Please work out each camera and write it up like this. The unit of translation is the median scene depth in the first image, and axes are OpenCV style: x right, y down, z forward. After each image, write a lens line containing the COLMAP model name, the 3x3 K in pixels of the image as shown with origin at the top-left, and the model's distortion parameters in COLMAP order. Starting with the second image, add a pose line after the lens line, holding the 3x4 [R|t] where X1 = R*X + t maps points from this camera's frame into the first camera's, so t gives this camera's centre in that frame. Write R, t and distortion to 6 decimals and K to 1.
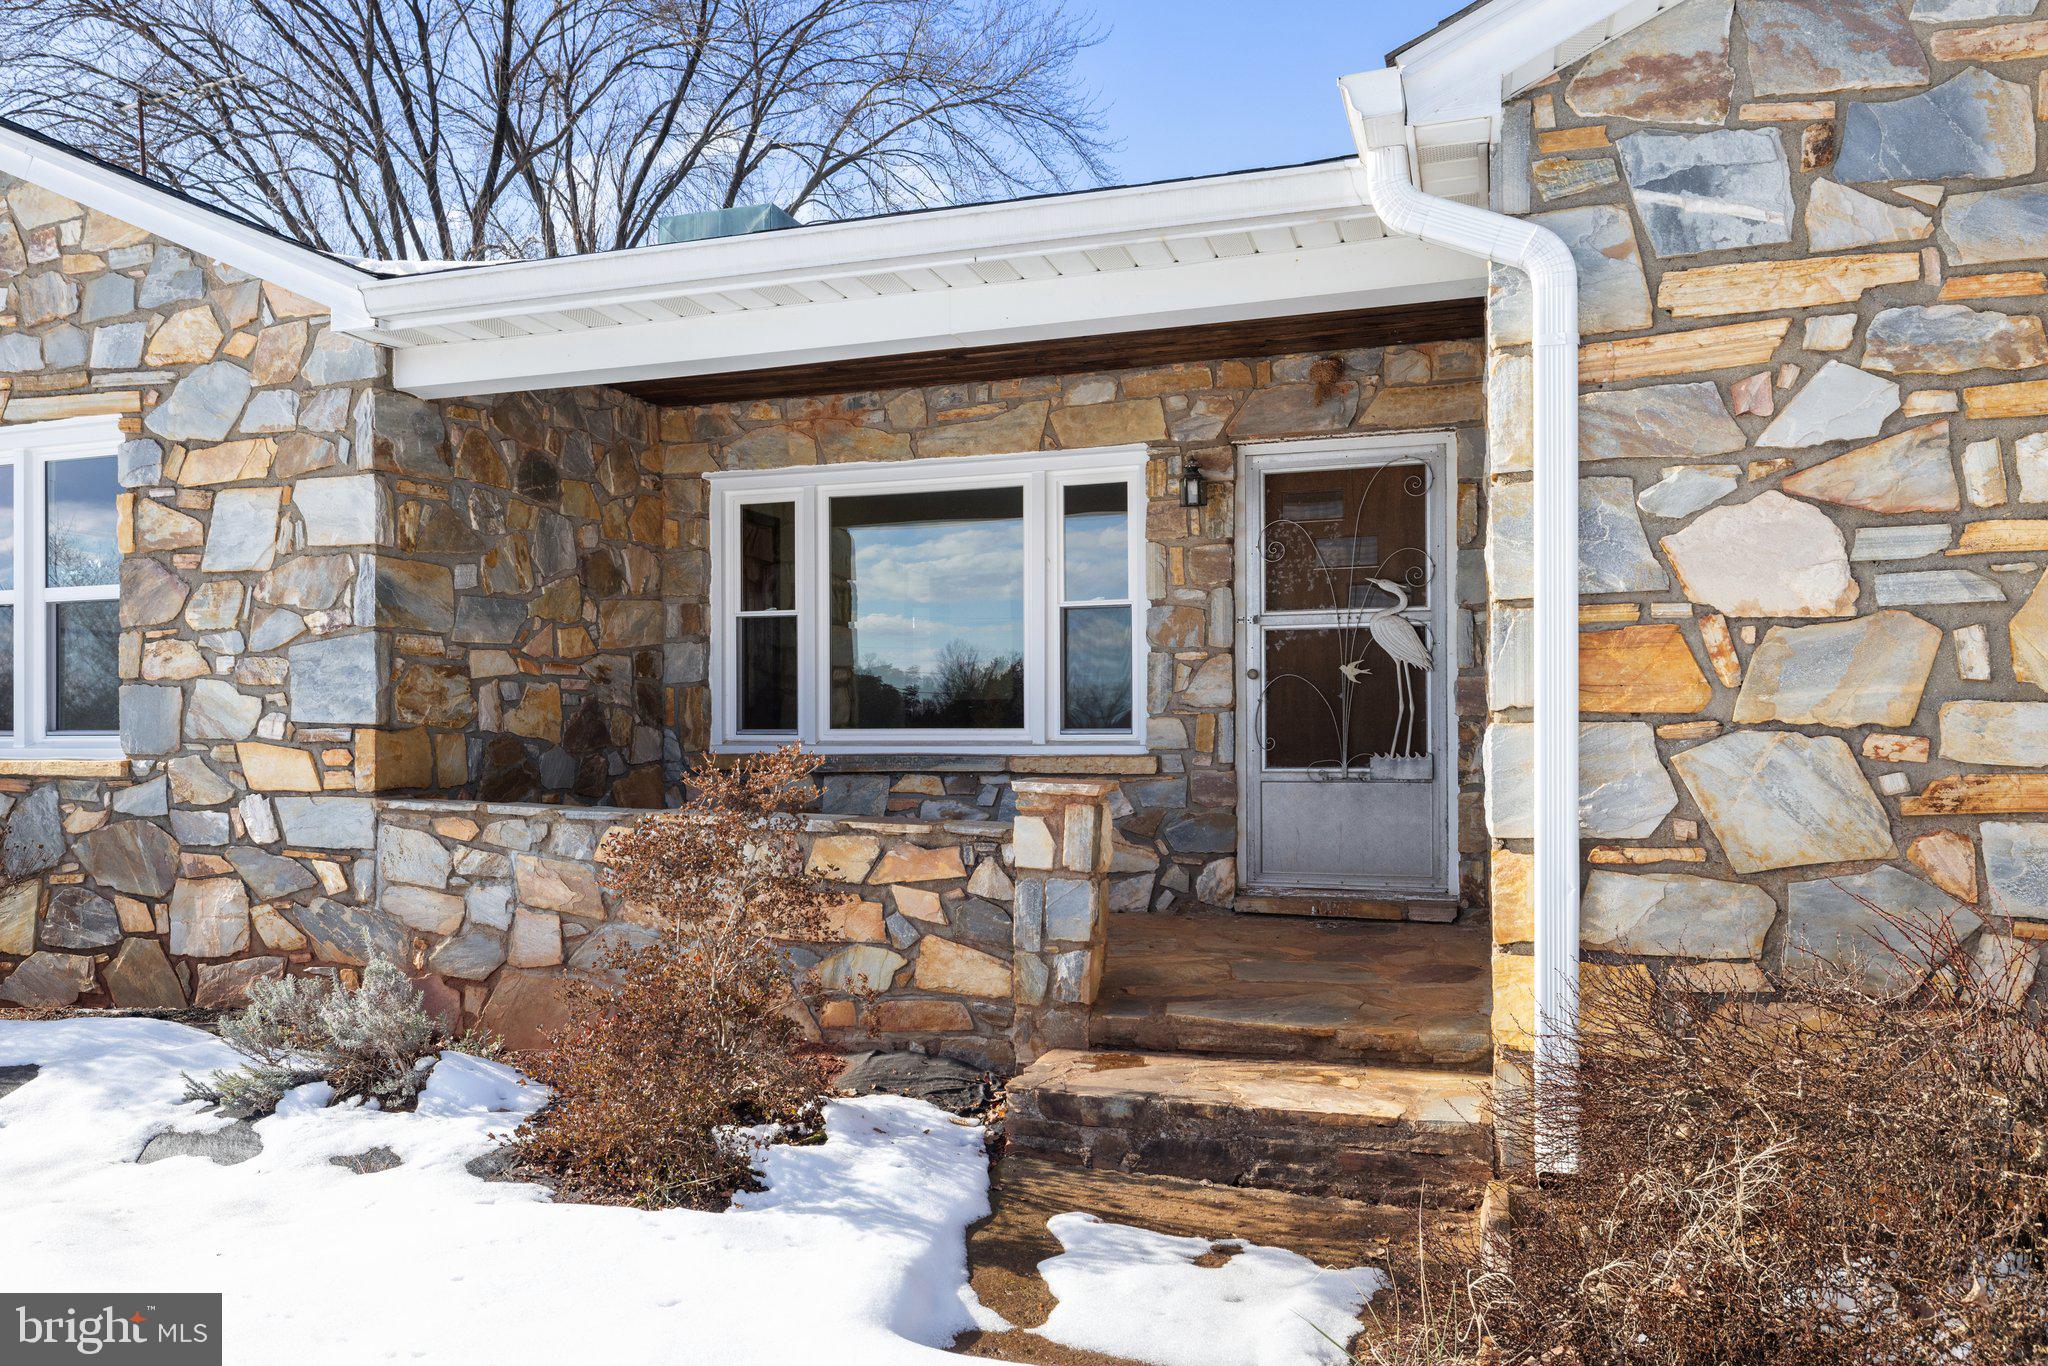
lens RADIAL K [[1482.9, 0, 1040.3], [0, 1482.9, 748.0], [0, 0, 1]] dist [-0.009228, -0.002918]
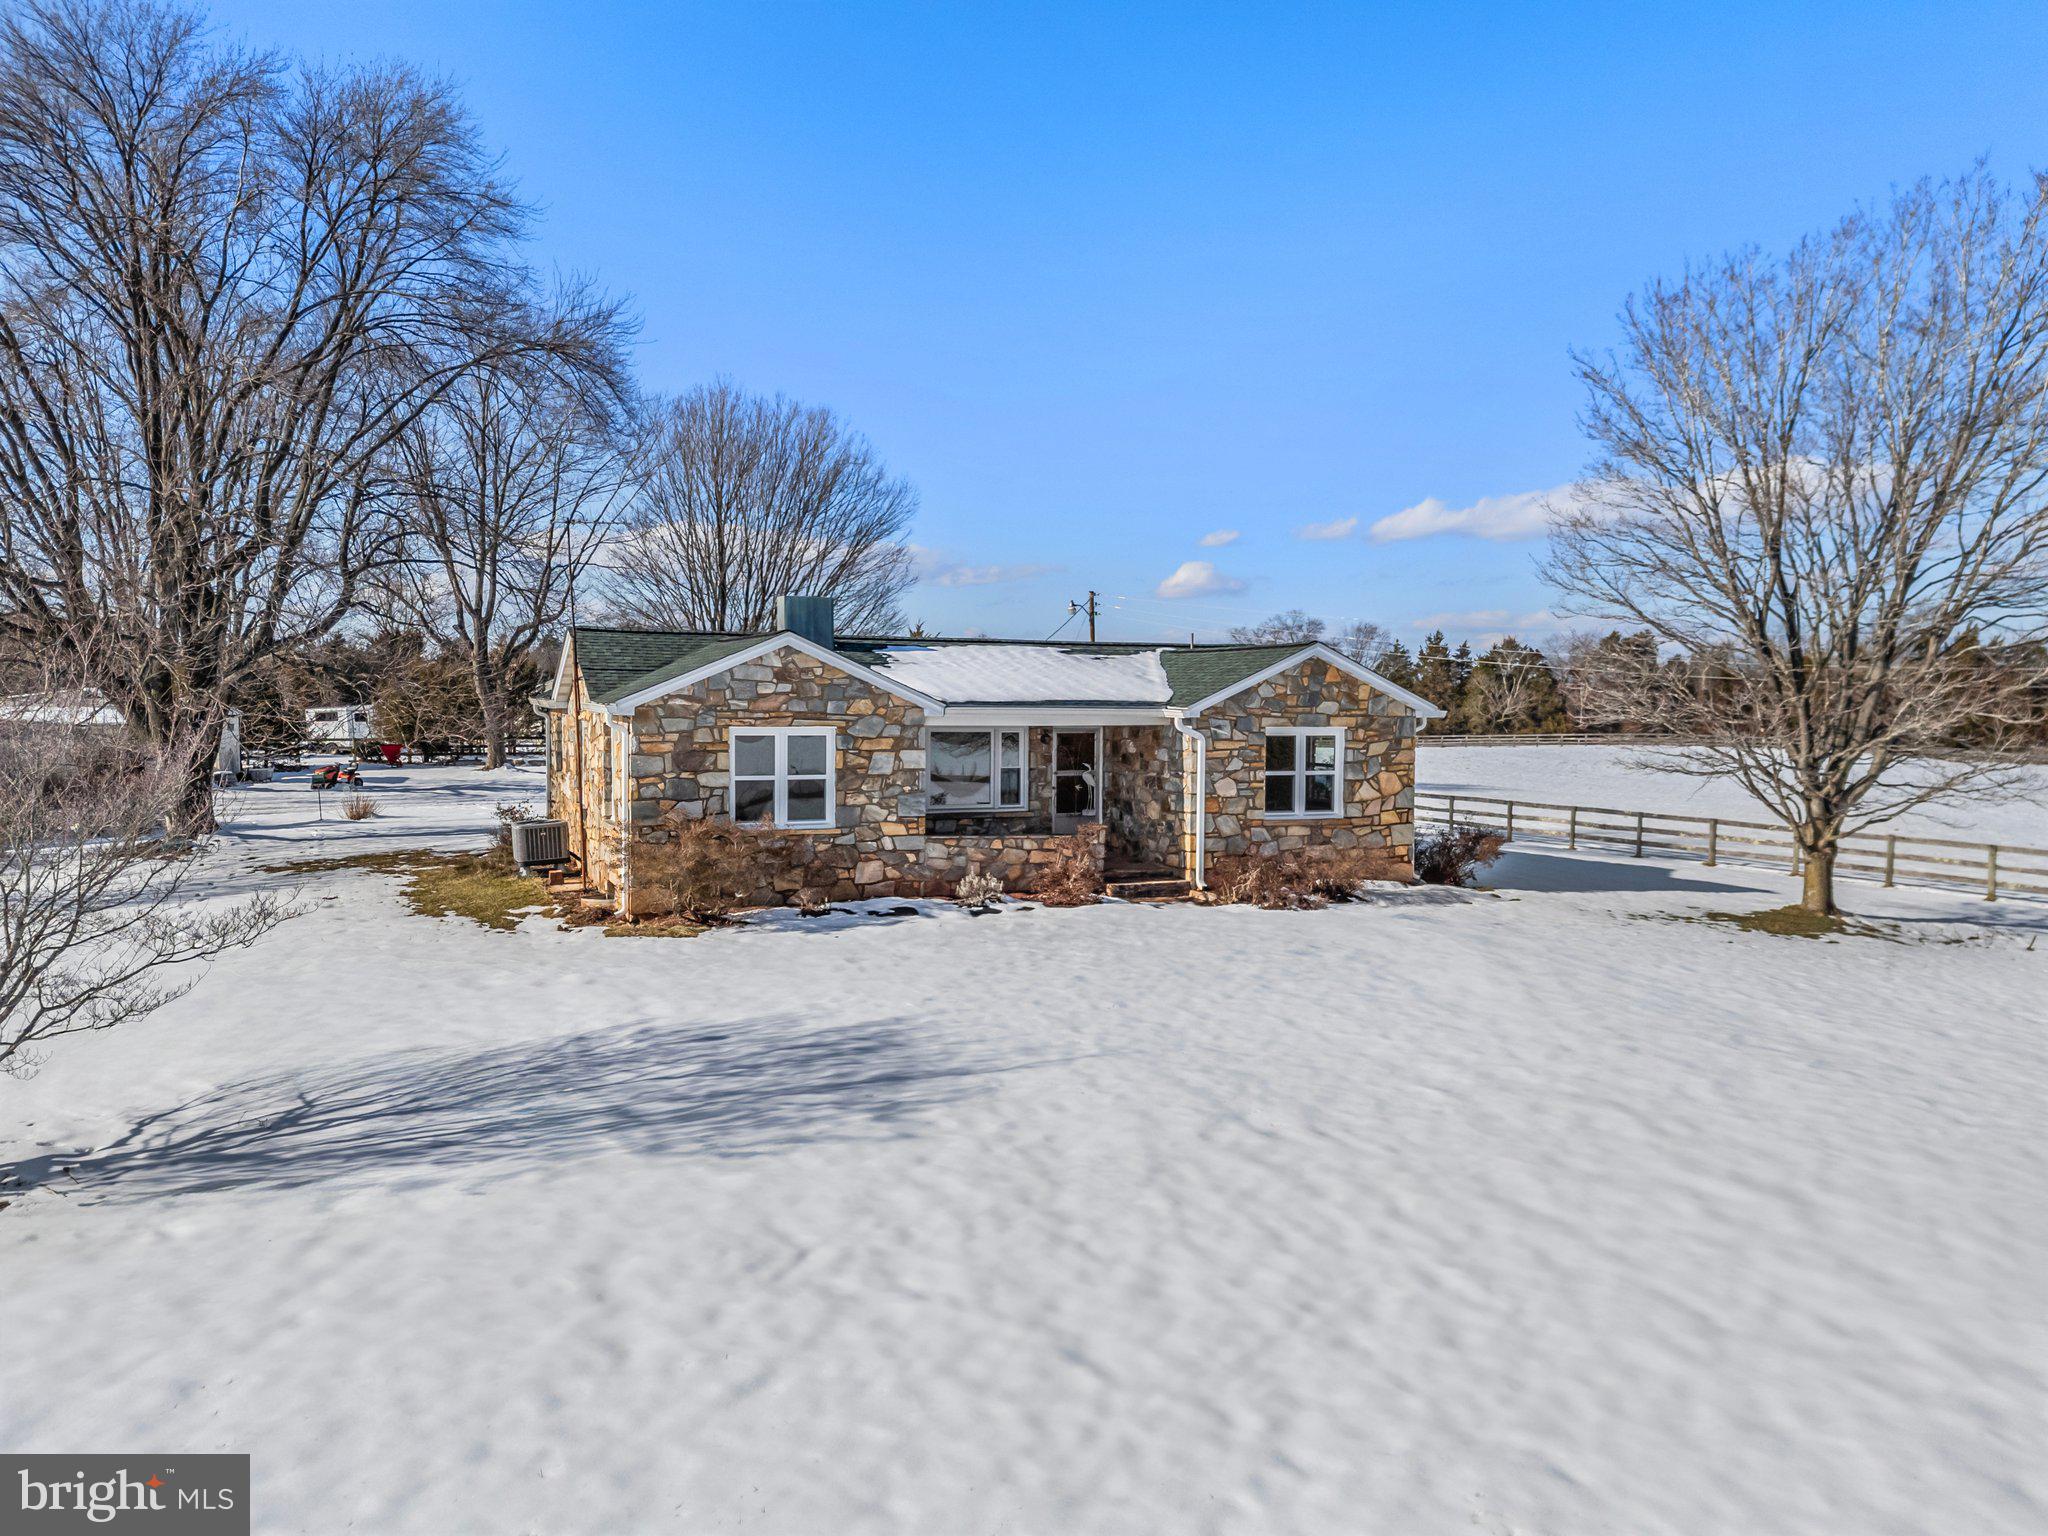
lens RADIAL K [[1429.0, 0, 1023.1], [0, 1429.0, 767.9], [0, 0, 1]] dist [0.000980, 0.000010]
pose [[0.728504, -0.025888, 0.684552, -2.686311], [-0.010337, 0.998757, 0.048771, -0.311355], [-0.684963, -0.042606, 0.727331, -1.768969]]
